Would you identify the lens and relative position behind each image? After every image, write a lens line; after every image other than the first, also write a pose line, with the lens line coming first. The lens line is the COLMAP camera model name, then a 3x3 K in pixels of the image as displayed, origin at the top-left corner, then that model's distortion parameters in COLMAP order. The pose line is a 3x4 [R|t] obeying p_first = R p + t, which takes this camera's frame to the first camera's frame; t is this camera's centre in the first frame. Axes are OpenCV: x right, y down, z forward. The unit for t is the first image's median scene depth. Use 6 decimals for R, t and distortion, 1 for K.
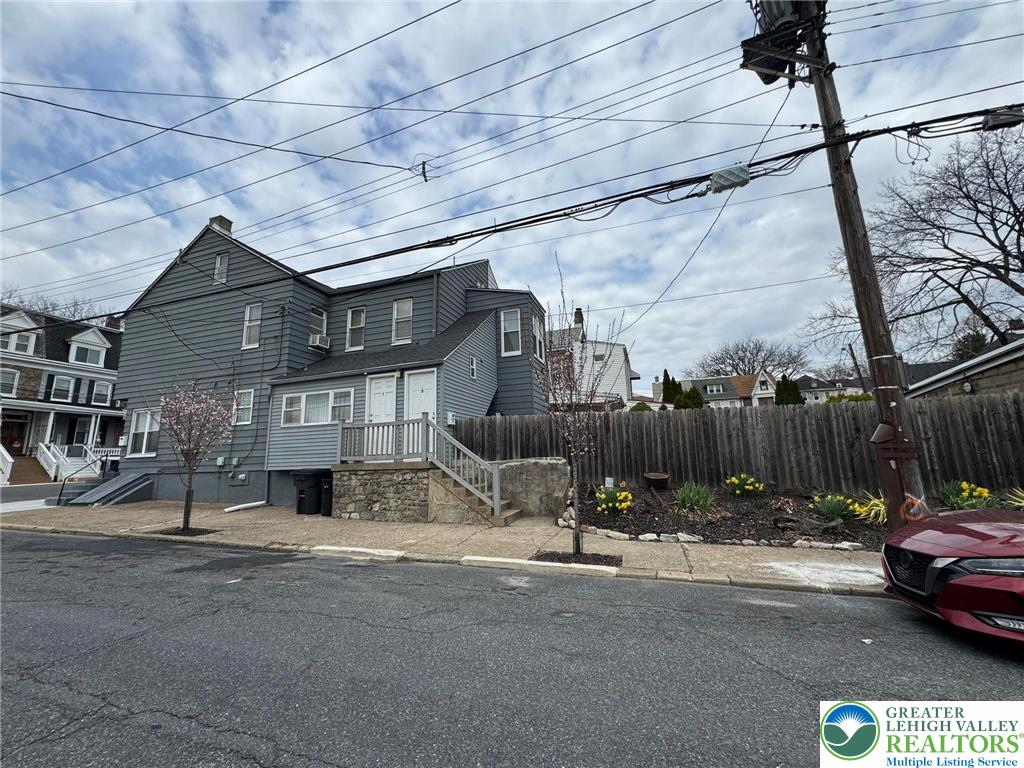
lens RADIAL K [[409.8, 0, 512.0], [0, 409.8, 384.0], [0, 0, 1]] dist [0.000279, 0.000190]
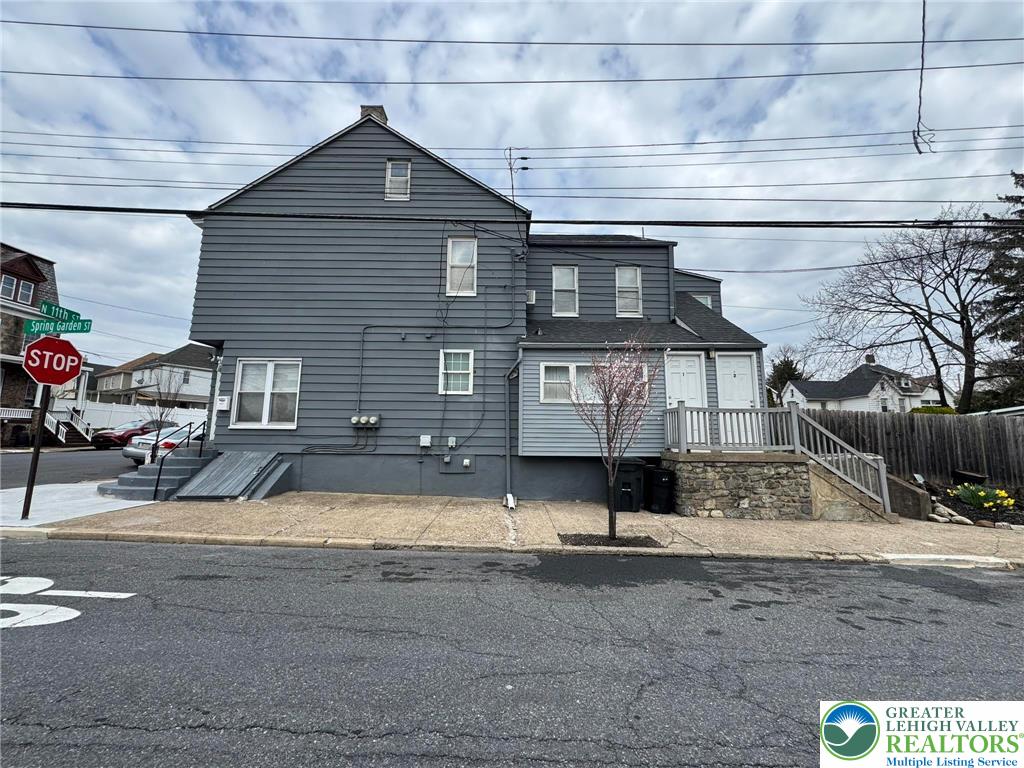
lens RADIAL K [[409.8, 0, 512.0], [0, 409.8, 384.0], [0, 0, 1]] dist [0.000279, 0.000190]
pose [[0.943577, 0.084010, 0.320319, -1.173537], [-0.097199, 0.994941, 0.025379, 0.073042], [-0.316566, -0.055082, 0.946970, 0.352064]]
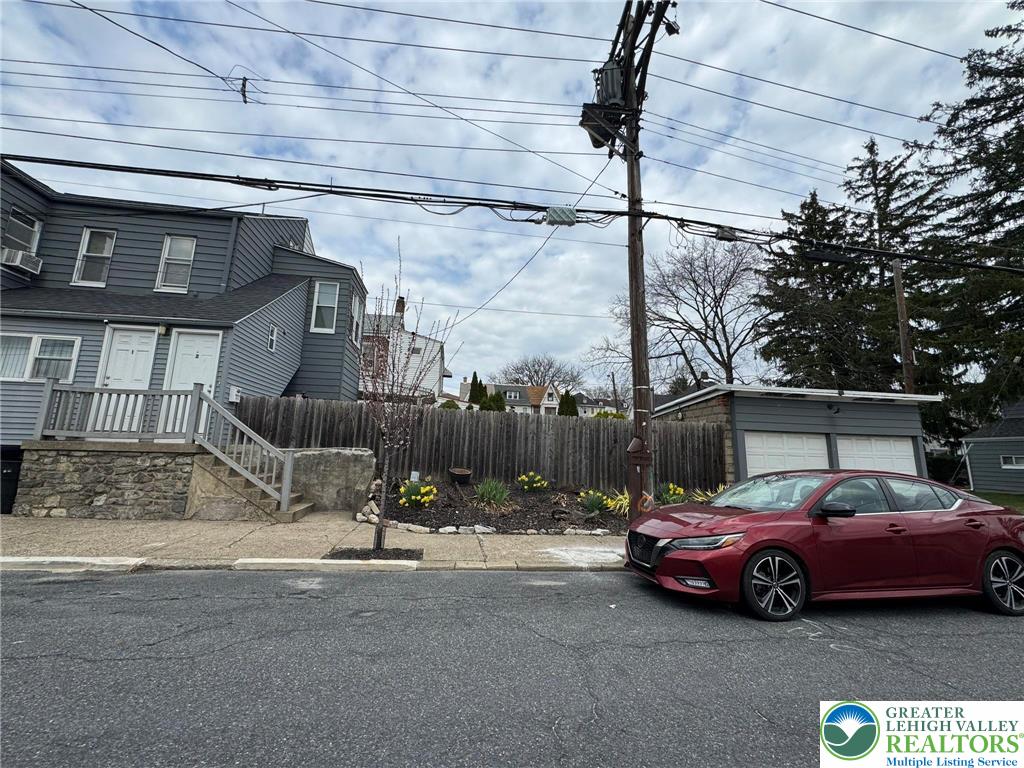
lens RADIAL K [[409.8, 0, 512.0], [0, 409.8, 384.0], [0, 0, 1]] dist [0.000279, 0.000190]
pose [[0.886231, 0.128092, 0.445183, -0.027398], [-0.135089, 0.990702, -0.016131, 0.000691], [-0.443110, -0.045843, 0.895294, 0.009091]]
